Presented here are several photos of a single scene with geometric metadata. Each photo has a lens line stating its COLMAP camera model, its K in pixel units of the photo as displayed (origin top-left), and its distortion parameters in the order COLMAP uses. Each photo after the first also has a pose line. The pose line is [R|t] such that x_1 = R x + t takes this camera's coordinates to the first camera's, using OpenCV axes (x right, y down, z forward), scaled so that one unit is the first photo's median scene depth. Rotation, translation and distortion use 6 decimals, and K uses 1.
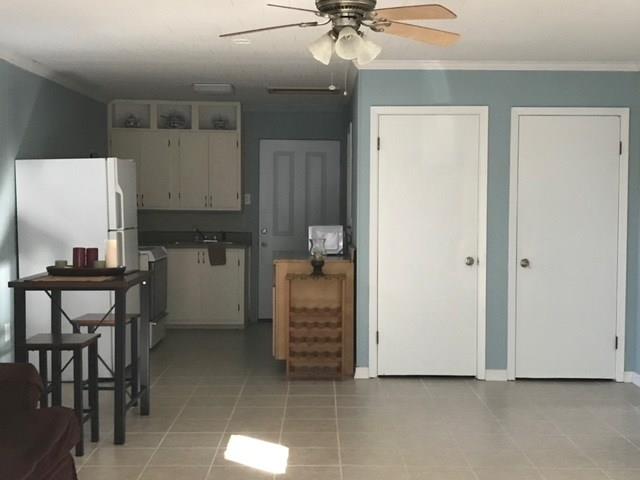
lens RADIAL K [[906.9, 0, 321.5], [0, 906.9, 237.3], [0, 0, 1]] dist [0.054634, 0.000000]
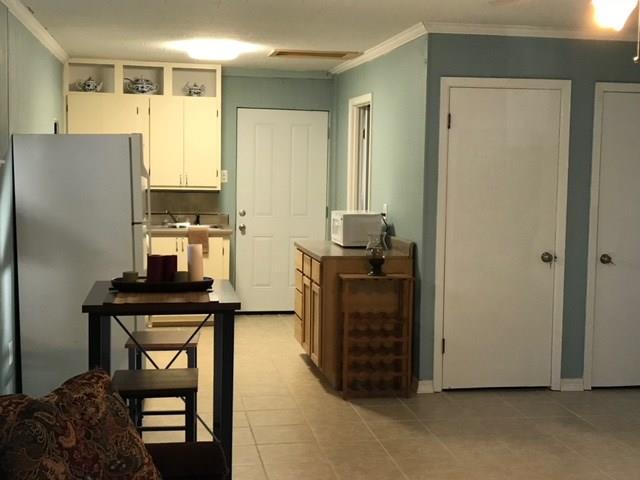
lens RADIAL K [[906.9, 0, 318.5], [0, 906.9, 241.3], [0, 0, 1]] dist [0.054634, 0.000000]
pose [[0.984892, -0.003875, 0.173124, -0.205216], [-0.003799, 0.999025, 0.043975, -0.026870], [-0.173126, -0.043968, 0.983918, 0.172507]]
